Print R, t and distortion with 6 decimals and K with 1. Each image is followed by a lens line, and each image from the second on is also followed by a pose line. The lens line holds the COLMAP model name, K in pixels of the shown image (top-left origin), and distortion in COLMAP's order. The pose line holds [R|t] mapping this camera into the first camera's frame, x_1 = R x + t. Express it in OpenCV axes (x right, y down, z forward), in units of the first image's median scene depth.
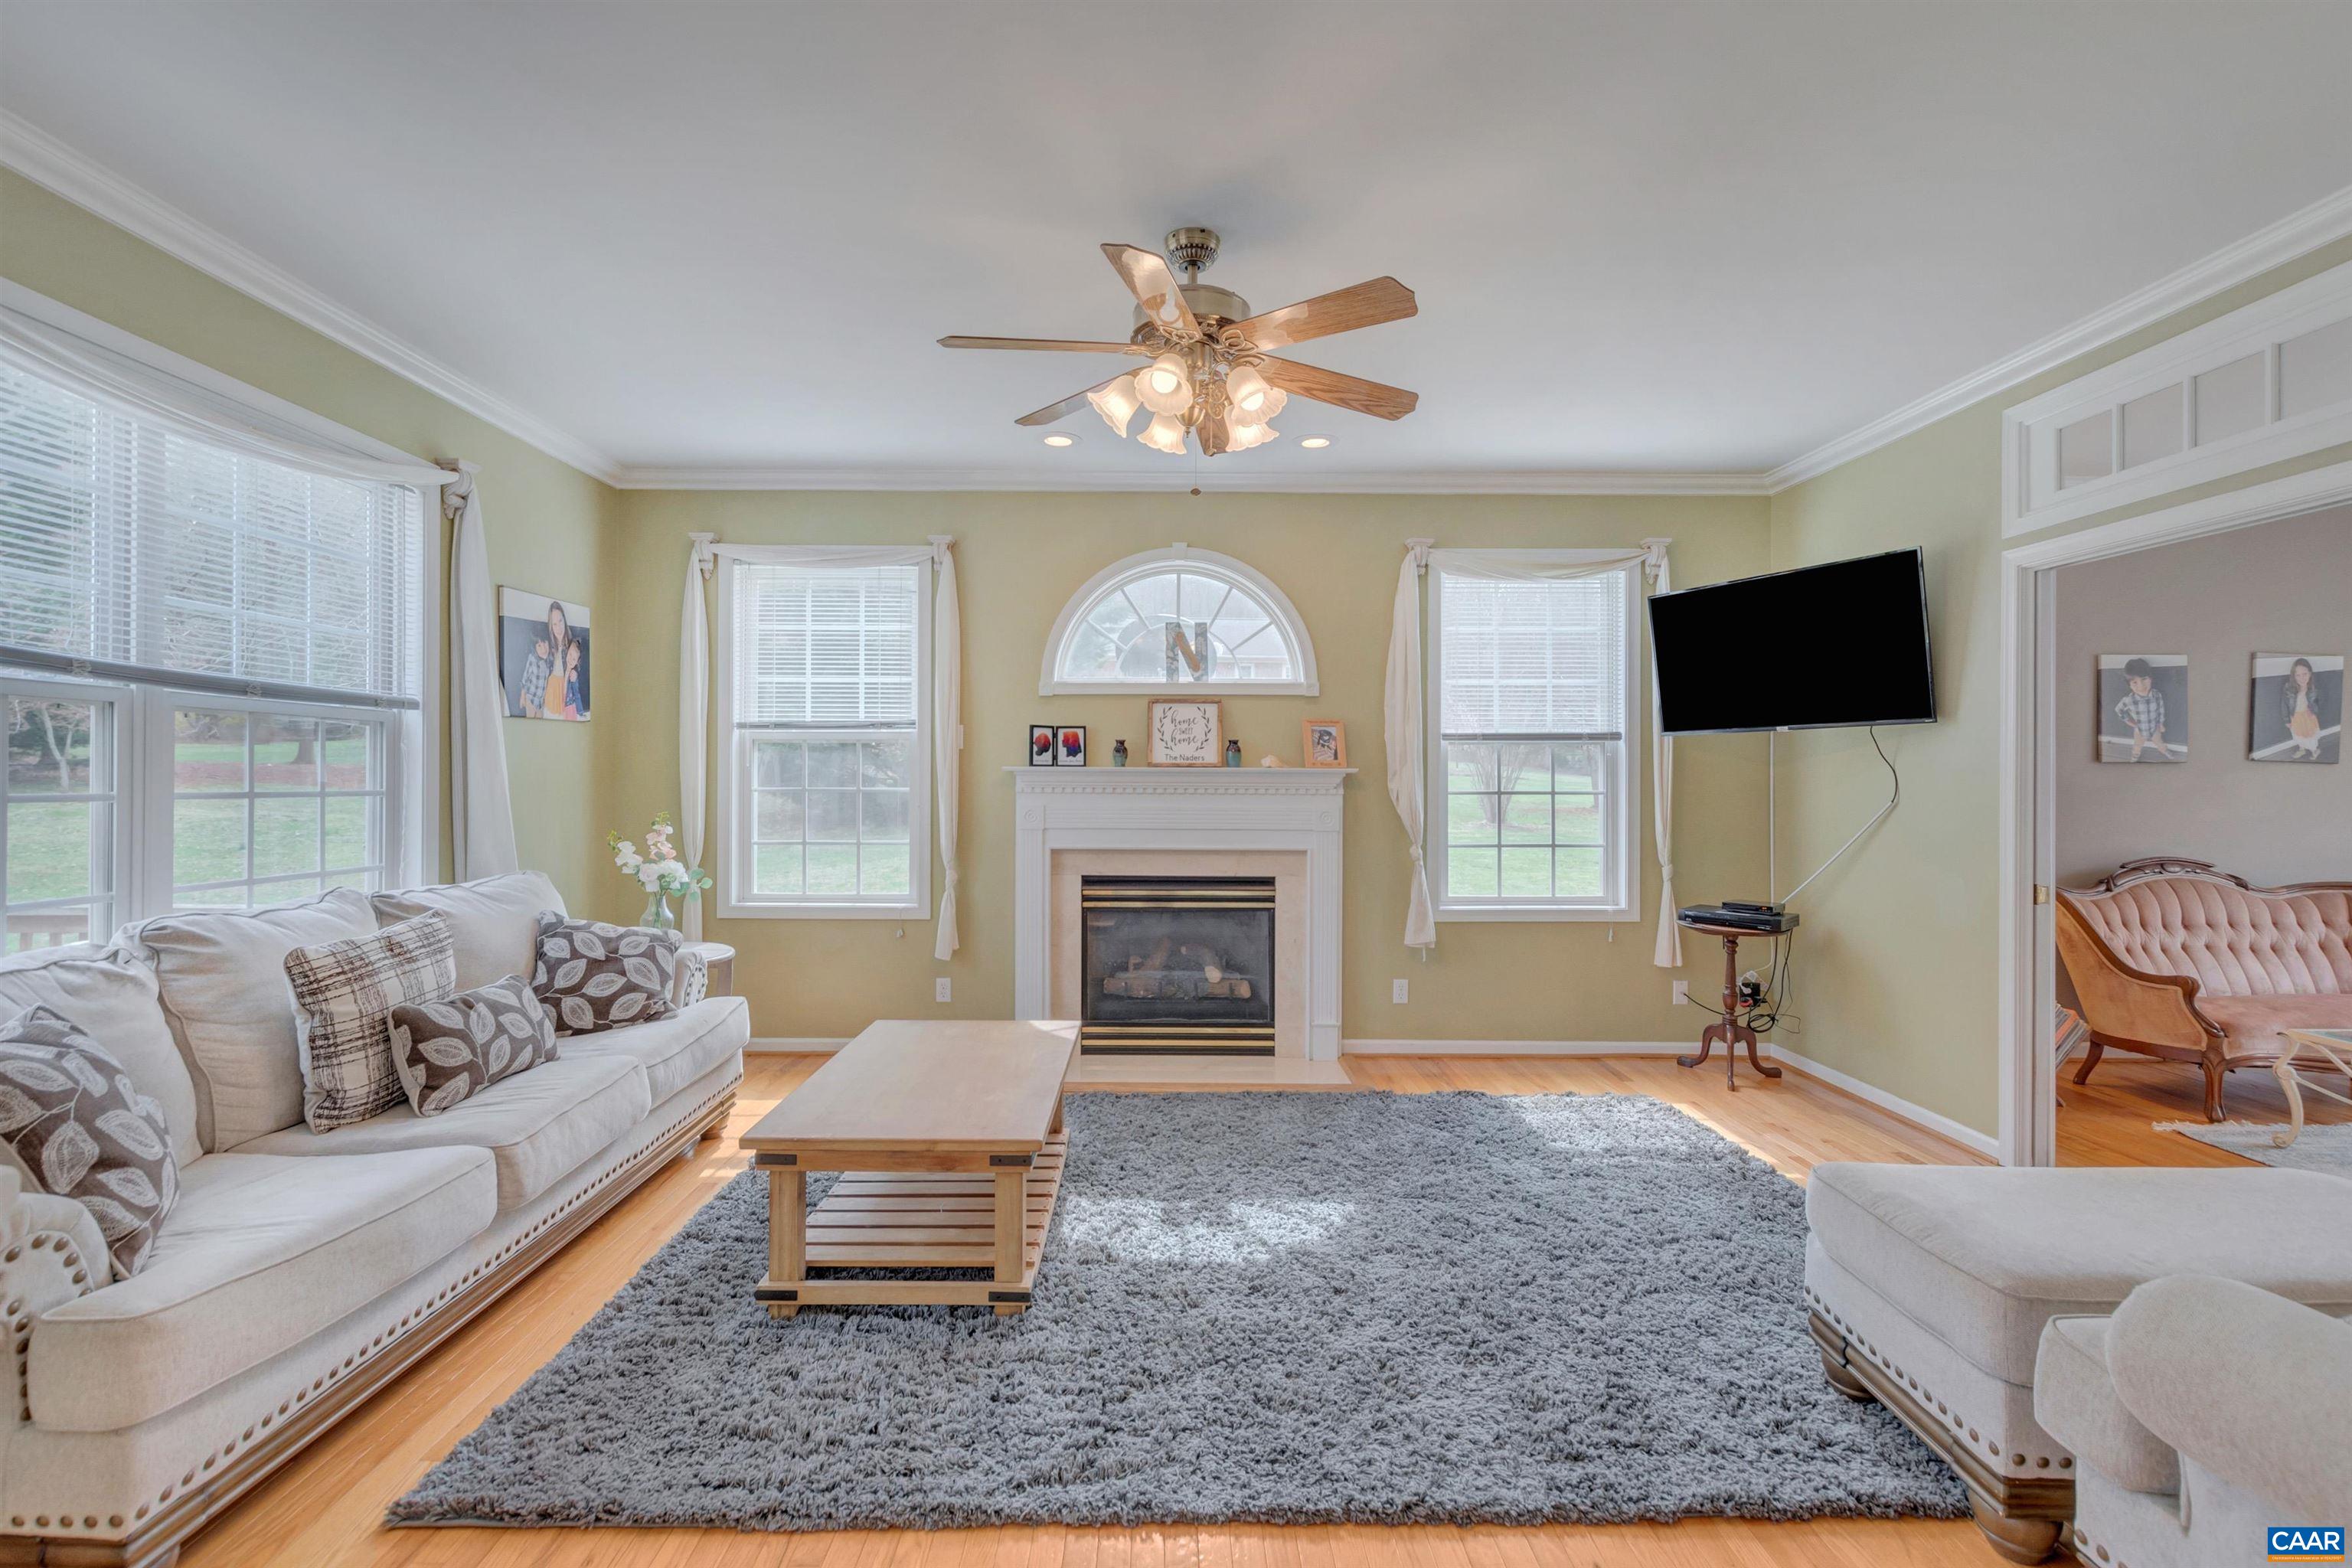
lens RADIAL K [[1038.6, 0, 1154.0], [0, 1038.6, 774.3], [0, 0, 1]] dist [0.001662, -0.000243]
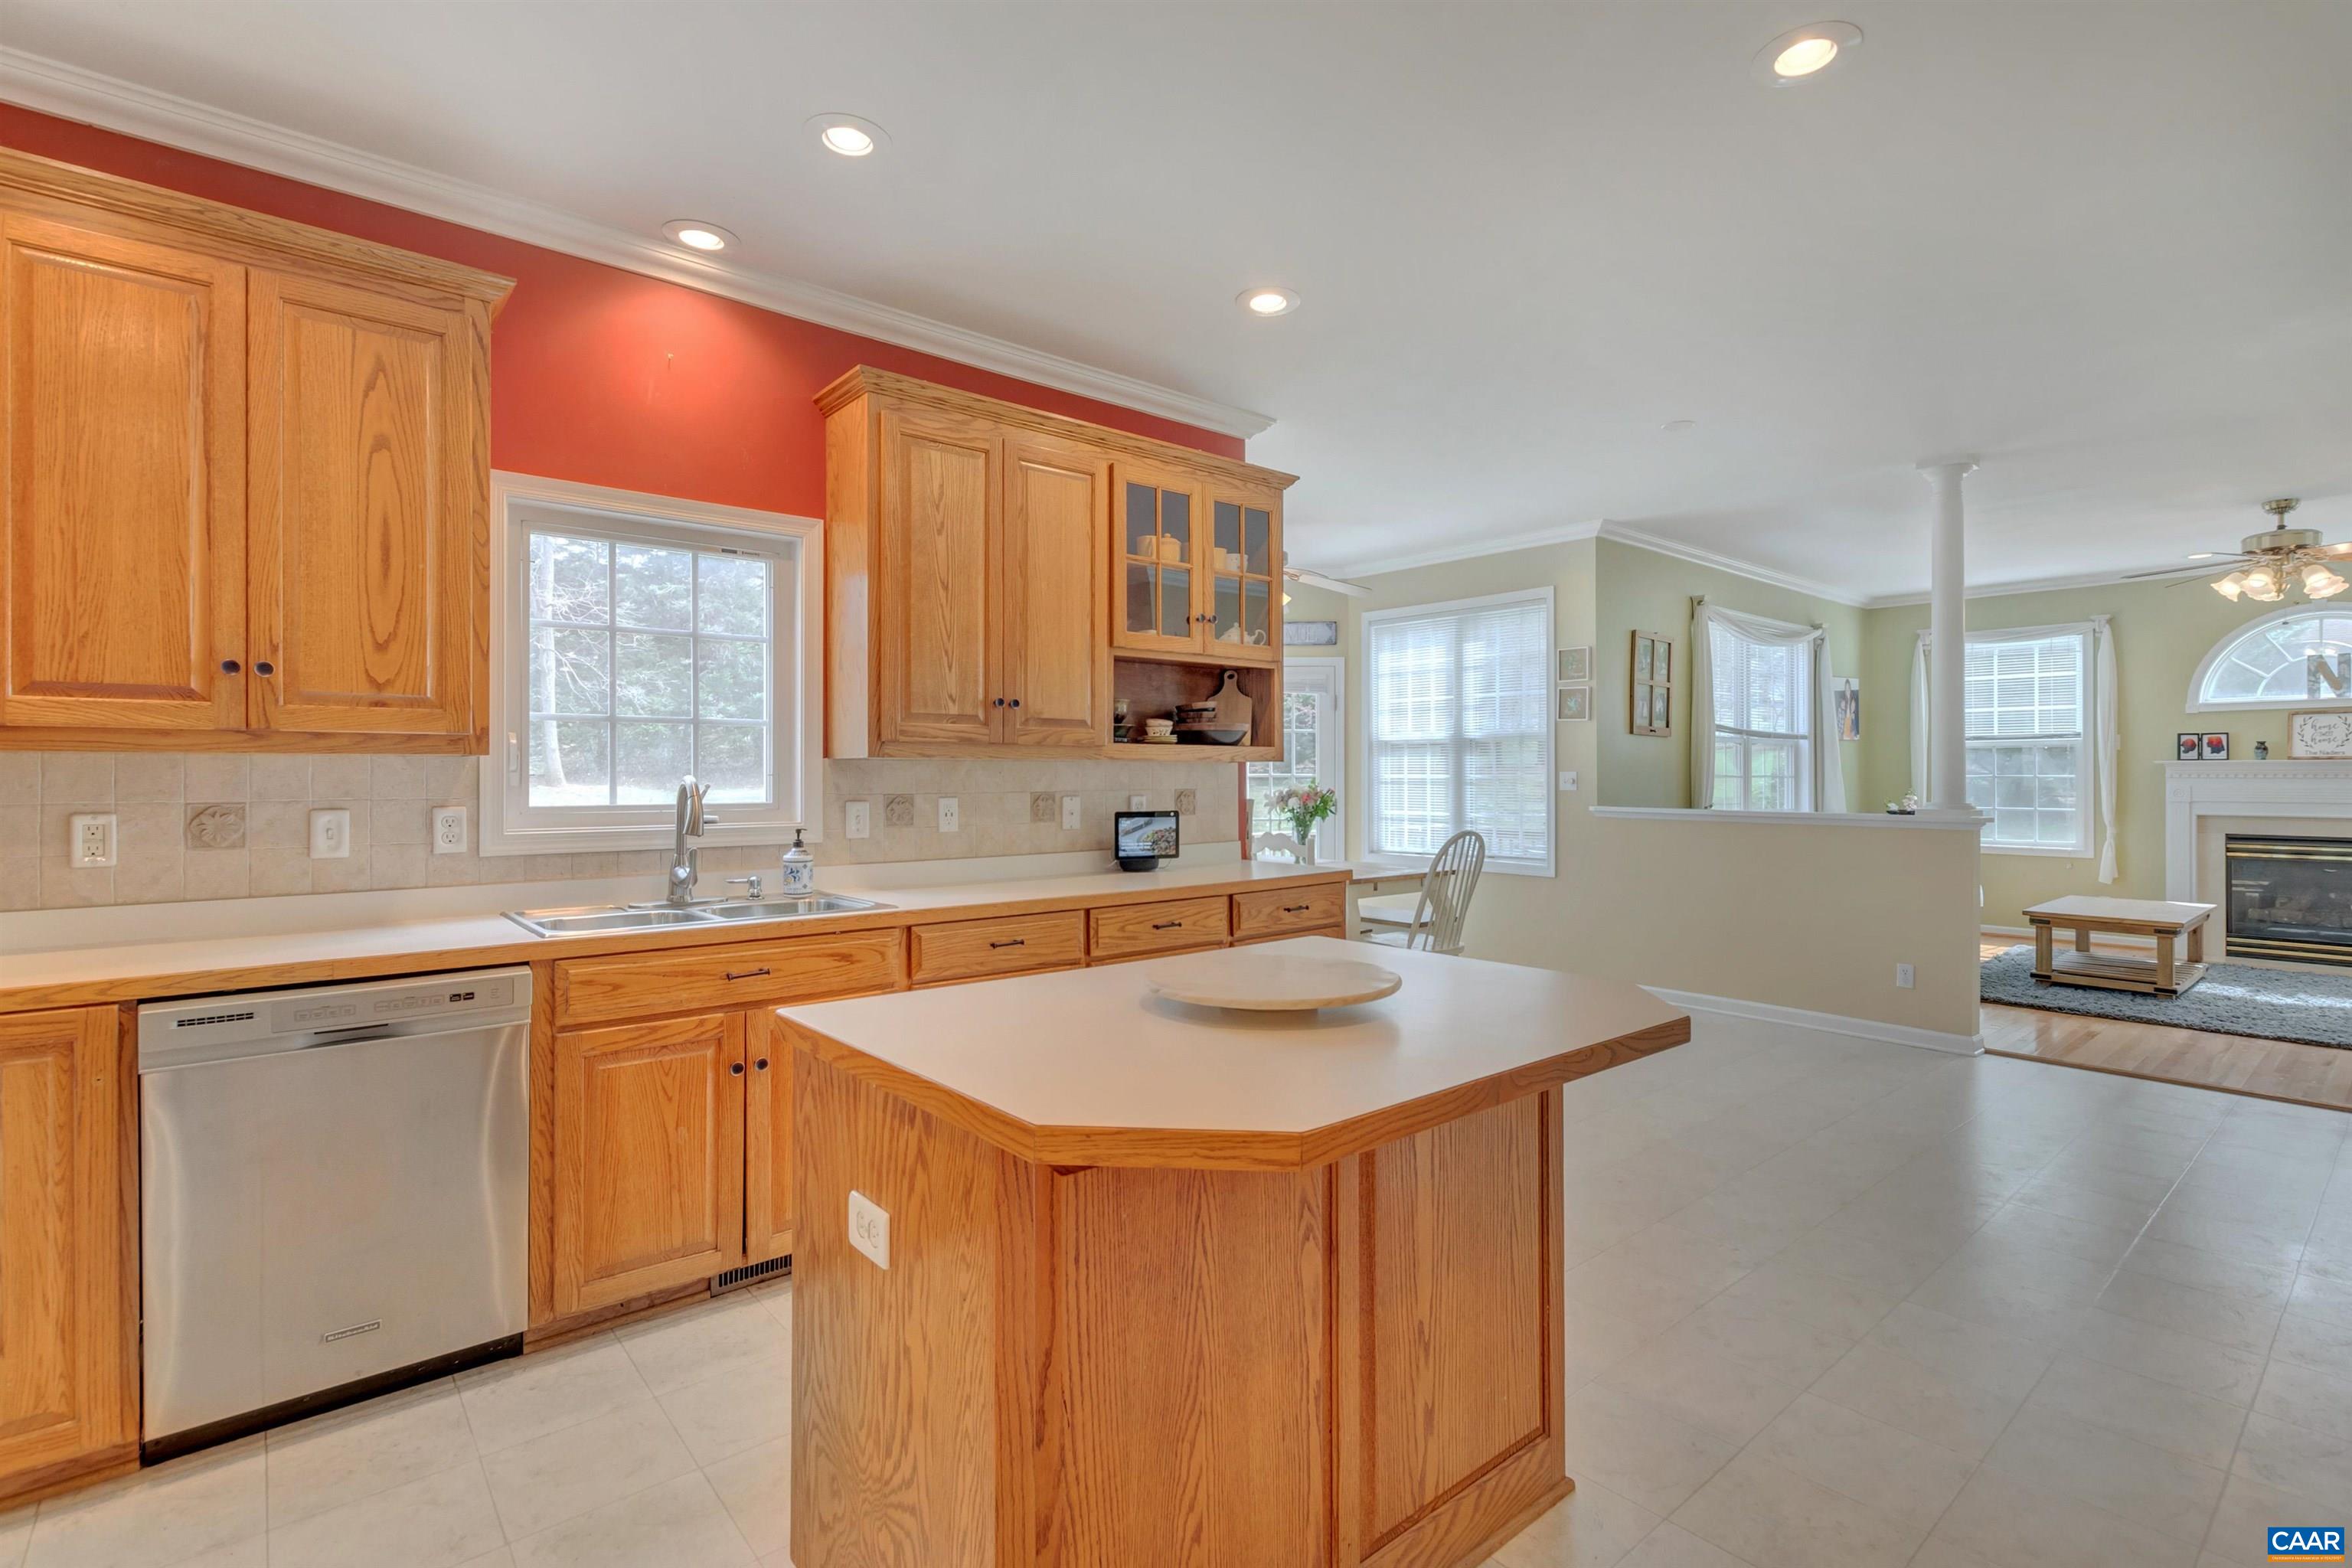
lens RADIAL K [[1059.2, 0, 1177.6], [0, 1059.2, 776.6], [0, 0, 1]] dist [0.000764, -0.006484]
pose [[0.637336, -0.002982, -0.770580, 0.136446], [0.006997, 0.999974, 0.001917, 0.003033], [0.770554, -0.006614, 0.637340, -1.113121]]
